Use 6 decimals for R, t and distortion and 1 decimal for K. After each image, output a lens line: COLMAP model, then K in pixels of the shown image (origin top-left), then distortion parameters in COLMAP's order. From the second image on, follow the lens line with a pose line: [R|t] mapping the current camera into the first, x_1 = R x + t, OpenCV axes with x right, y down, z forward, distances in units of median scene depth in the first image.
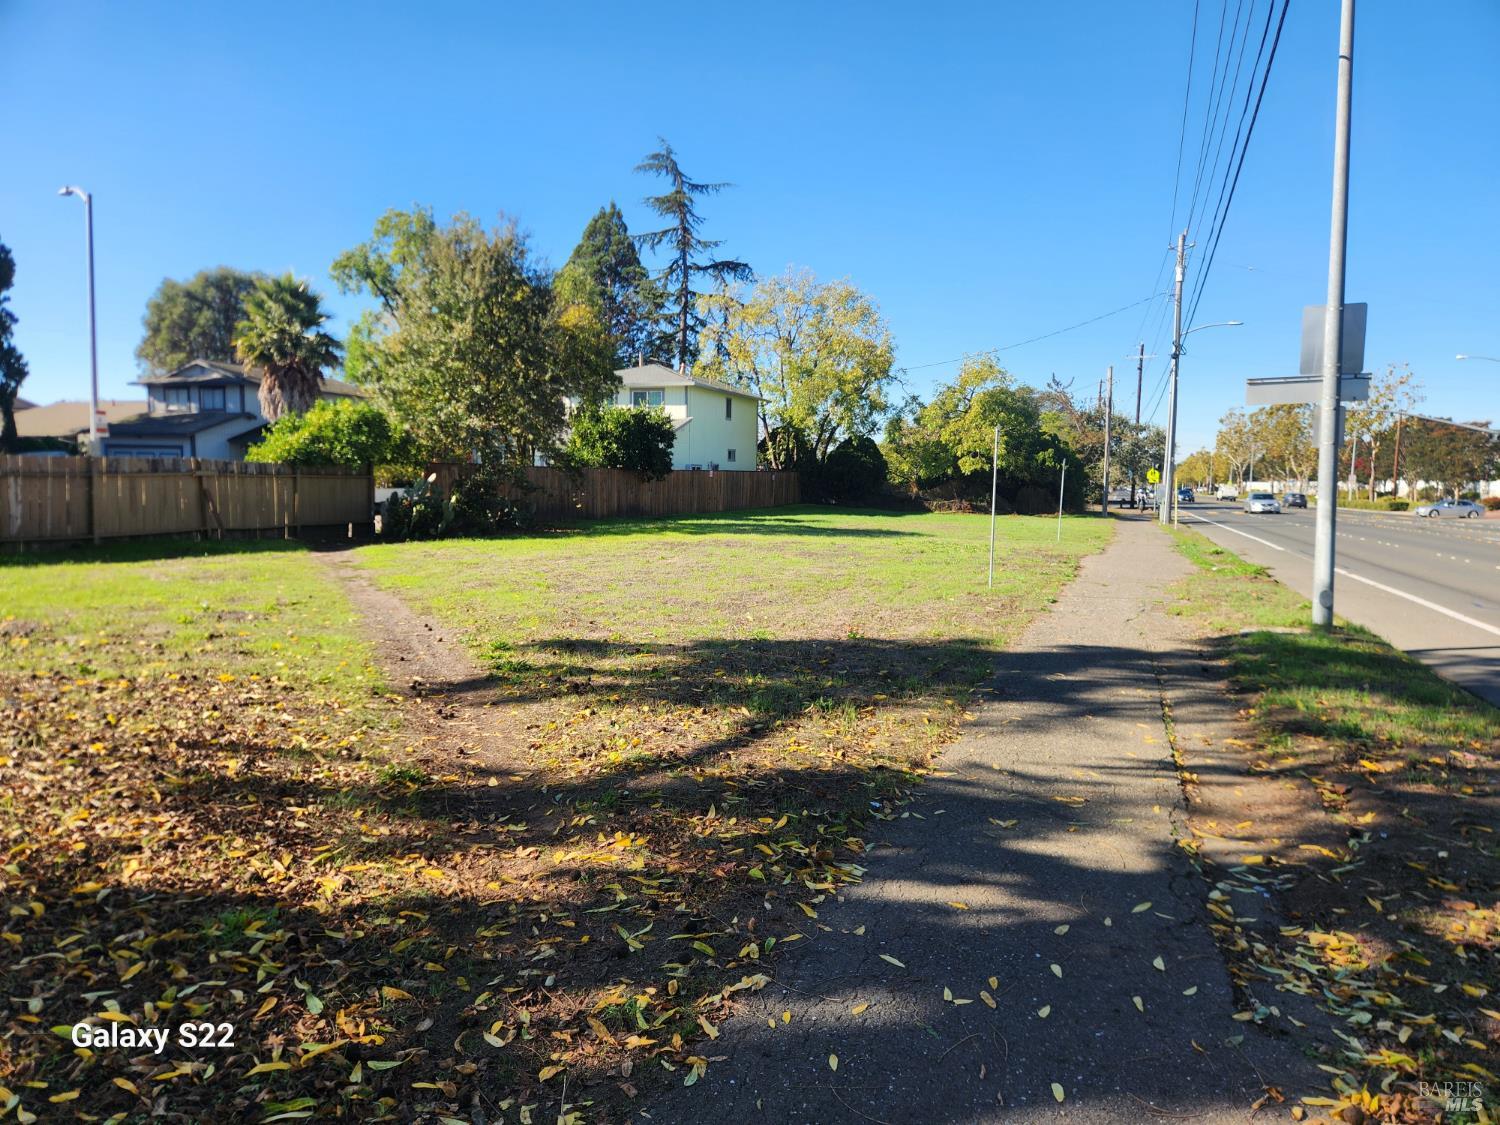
lens RADIAL K [[1023.5, 0, 749.4], [0, 1023.5, 562.5], [0, 0, 1]] dist [0.116259, -0.097817]
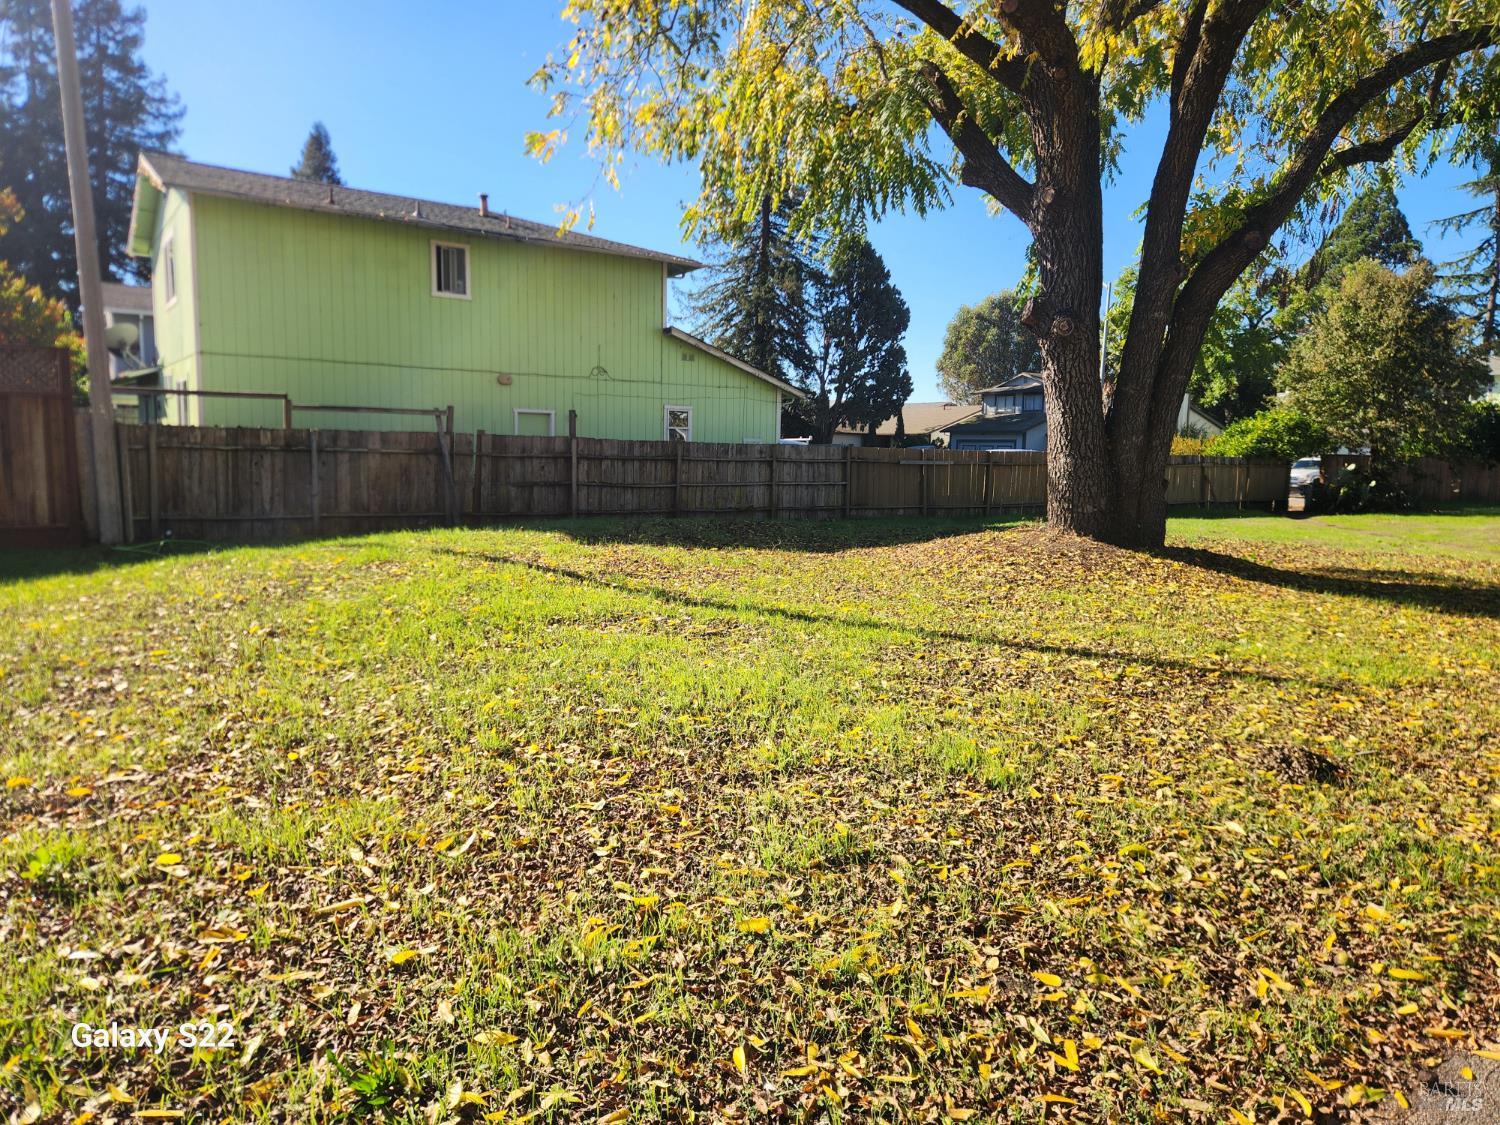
lens RADIAL K [[1023.5, 0, 749.4], [0, 1023.5, 562.5], [0, 0, 1]] dist [0.116259, -0.097817]
pose [[0.827986, 0.057671, -0.557775, -0.223099], [-0.048163, 0.998335, 0.031727, 0.046434], [0.558677, 0.000595, 0.829385, -0.690387]]
